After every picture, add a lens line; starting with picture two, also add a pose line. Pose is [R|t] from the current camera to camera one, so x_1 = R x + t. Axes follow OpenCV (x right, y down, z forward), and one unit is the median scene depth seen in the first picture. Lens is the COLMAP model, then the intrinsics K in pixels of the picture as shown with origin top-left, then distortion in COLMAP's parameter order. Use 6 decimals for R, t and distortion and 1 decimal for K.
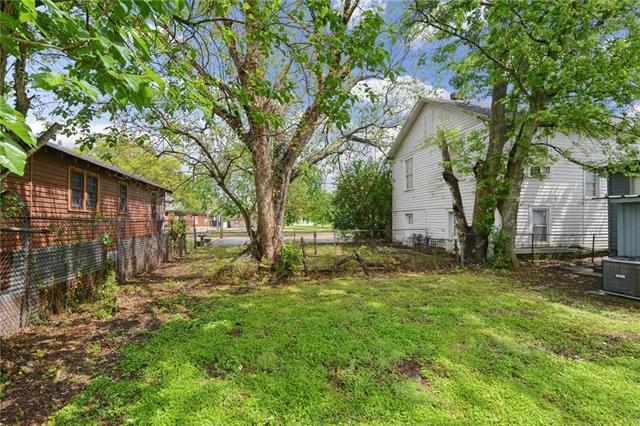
lens RADIAL K [[301.1, 0, 320.0], [0, 301.1, 213.0], [0, 0, 1]] dist [0.000579, 0.000116]
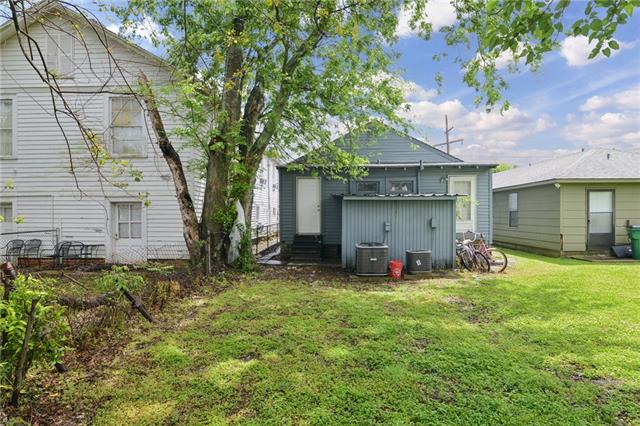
lens RADIAL K [[374.3, 0, 320.0], [0, 374.3, 213.0], [0, 0, 1]] dist [0.000084, -0.000061]
pose [[0.248795, 0.008108, 0.968522, -0.335459], [-0.020719, 0.999781, -0.003048, 0.018906], [-0.968334, -0.019309, 0.248909, 0.524264]]
